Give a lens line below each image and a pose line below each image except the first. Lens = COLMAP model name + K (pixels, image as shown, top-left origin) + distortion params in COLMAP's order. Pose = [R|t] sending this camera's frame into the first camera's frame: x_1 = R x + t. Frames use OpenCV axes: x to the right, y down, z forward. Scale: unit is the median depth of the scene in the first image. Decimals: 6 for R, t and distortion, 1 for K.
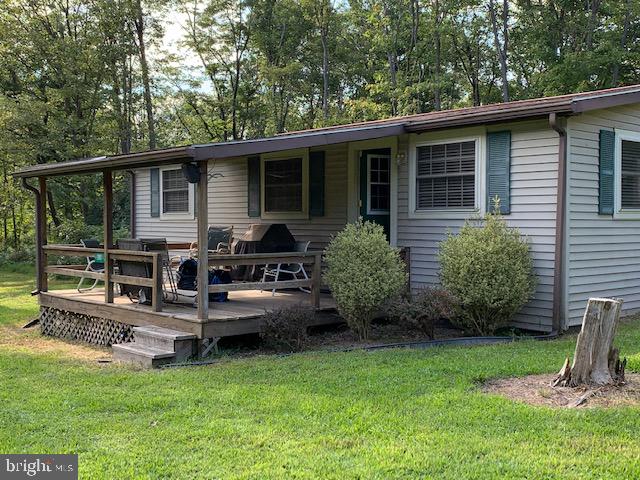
lens RADIAL K [[756.0, 0, 320.0], [0, 756.0, 240.0], [0, 0, 1]] dist [0.001220, 0.000233]
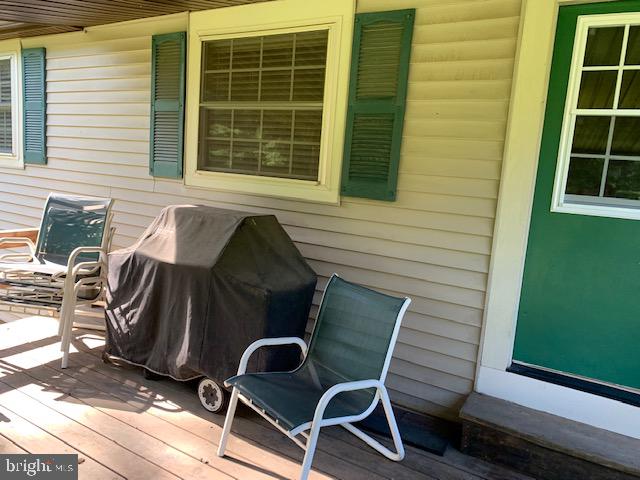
lens RADIAL K [[489.8, 0, 320.0], [0, 489.8, 240.0], [0, 0, 1]] dist [0.000099, 0.000590]
pose [[0.956328, 0.023512, 0.291349, -0.094427], [-0.061035, 0.990850, 0.120378, -0.039390], [-0.285853, -0.132904, 0.949012, 0.793730]]
